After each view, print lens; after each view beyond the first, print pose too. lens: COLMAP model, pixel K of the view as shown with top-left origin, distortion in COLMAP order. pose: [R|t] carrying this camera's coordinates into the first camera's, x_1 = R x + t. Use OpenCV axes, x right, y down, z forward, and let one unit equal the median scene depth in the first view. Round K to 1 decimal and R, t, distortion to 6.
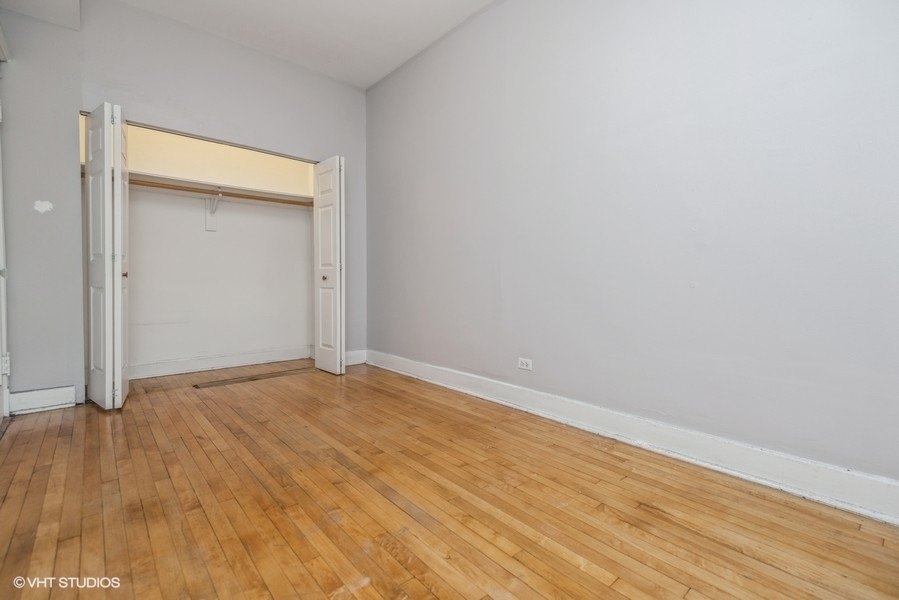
lens RADIAL K [[410.2, 0, 450.9], [0, 410.2, 295.5], [0, 0, 1]] dist [0.023109, -0.001138]
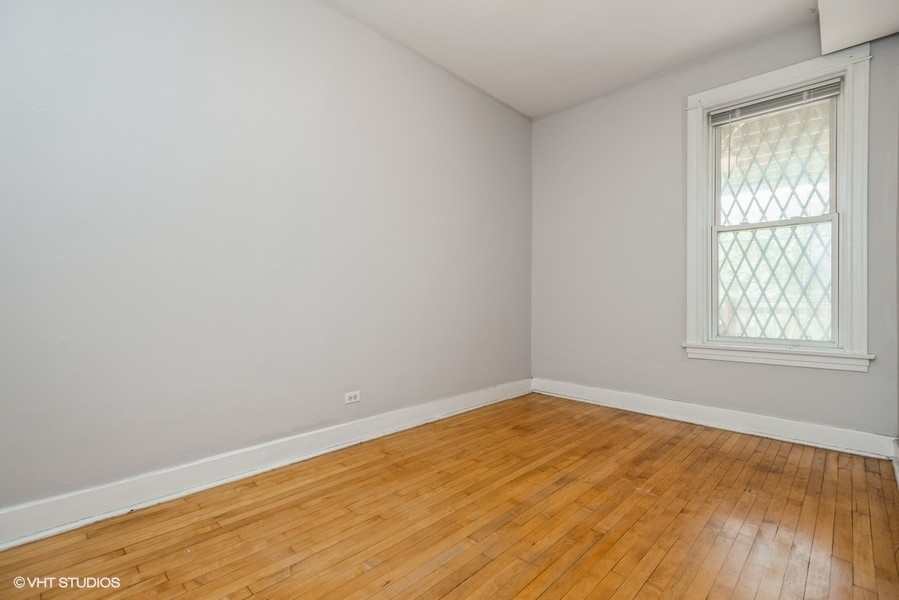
lens RADIAL K [[410.2, 0, 453.1], [0, 410.2, 299.1], [0, 0, 1]] dist [0.023109, -0.001138]
pose [[-0.086741, -0.010861, 0.996172, -1.217859], [0.027836, 0.999524, 0.013321, -0.113108], [-0.995842, 0.028885, -0.086398, 1.231026]]
